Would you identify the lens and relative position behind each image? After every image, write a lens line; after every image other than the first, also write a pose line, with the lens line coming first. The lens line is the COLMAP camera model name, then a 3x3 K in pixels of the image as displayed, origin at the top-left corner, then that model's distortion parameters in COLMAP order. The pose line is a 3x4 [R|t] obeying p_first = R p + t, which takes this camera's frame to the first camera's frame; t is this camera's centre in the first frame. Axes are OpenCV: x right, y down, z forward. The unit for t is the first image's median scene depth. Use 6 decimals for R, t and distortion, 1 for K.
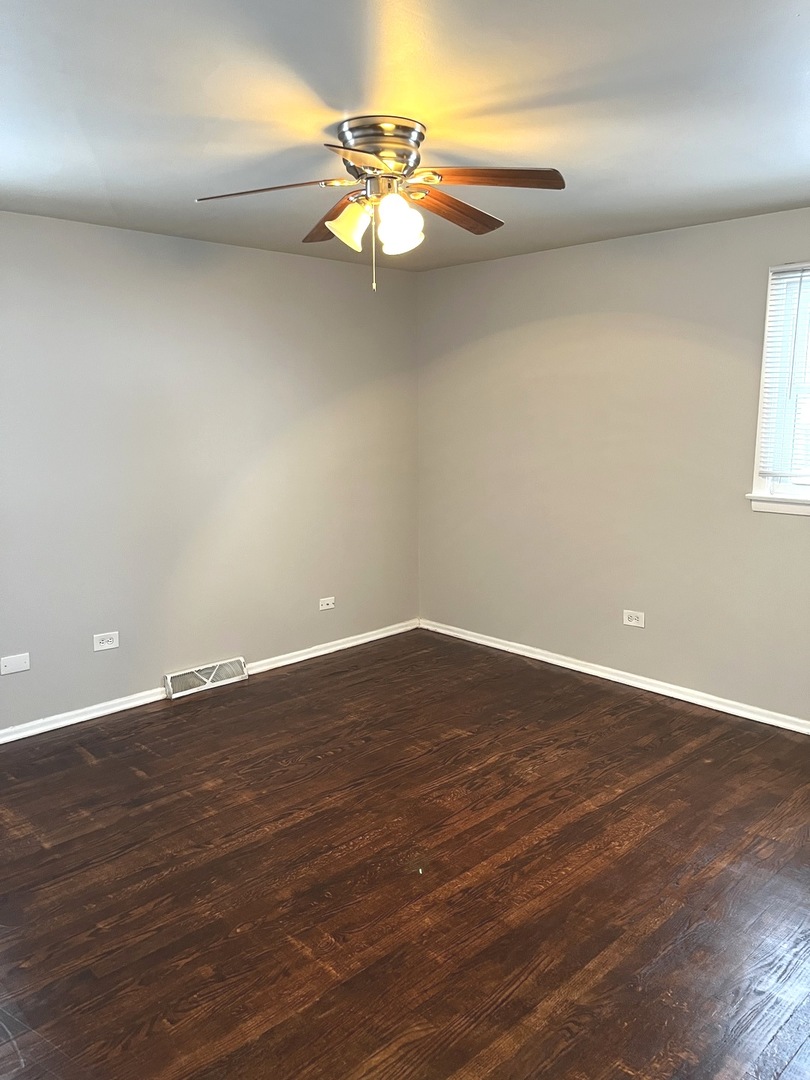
lens RADIAL K [[814.1, 0, 405.1], [0, 814.1, 540.0], [0, 0, 1]] dist [-0.012563, -0.005440]
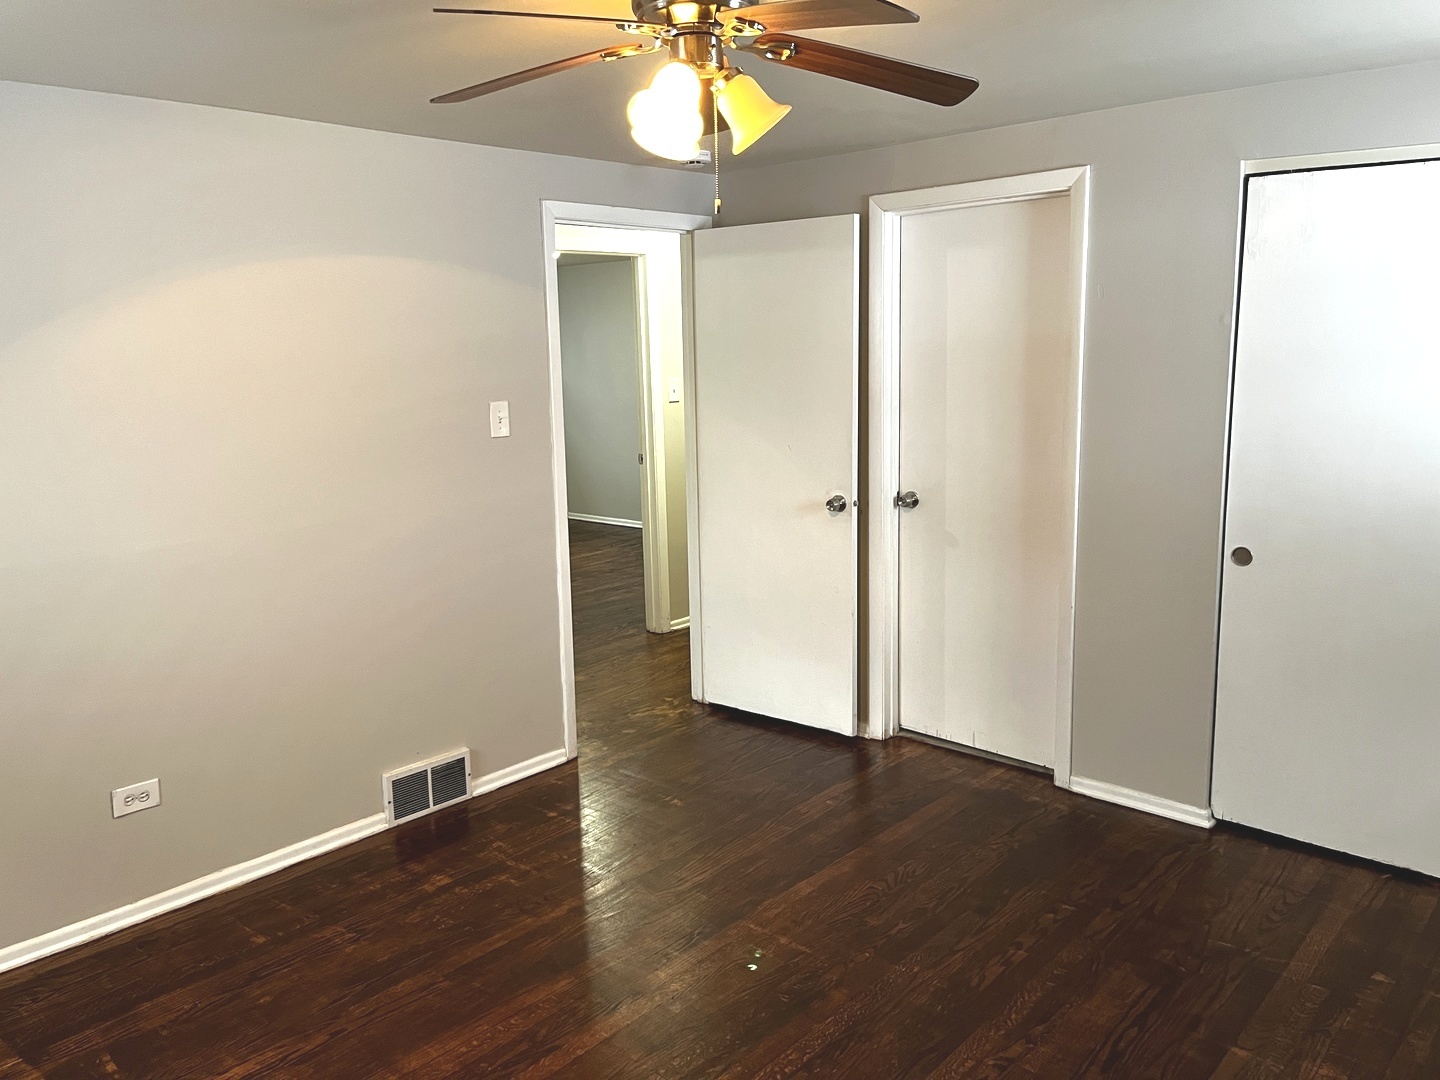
lens RADIAL K [[1085.5, 0, 719.3], [0, 1085.5, 538.2], [0, 0, 1]] dist [-0.012563, -0.005440]
pose [[-0.996836, 0.041687, -0.067680, 0.023943], [0.016185, 0.940055, 0.340639, -0.368365], [0.077823, 0.338465, -0.937755, 1.900262]]
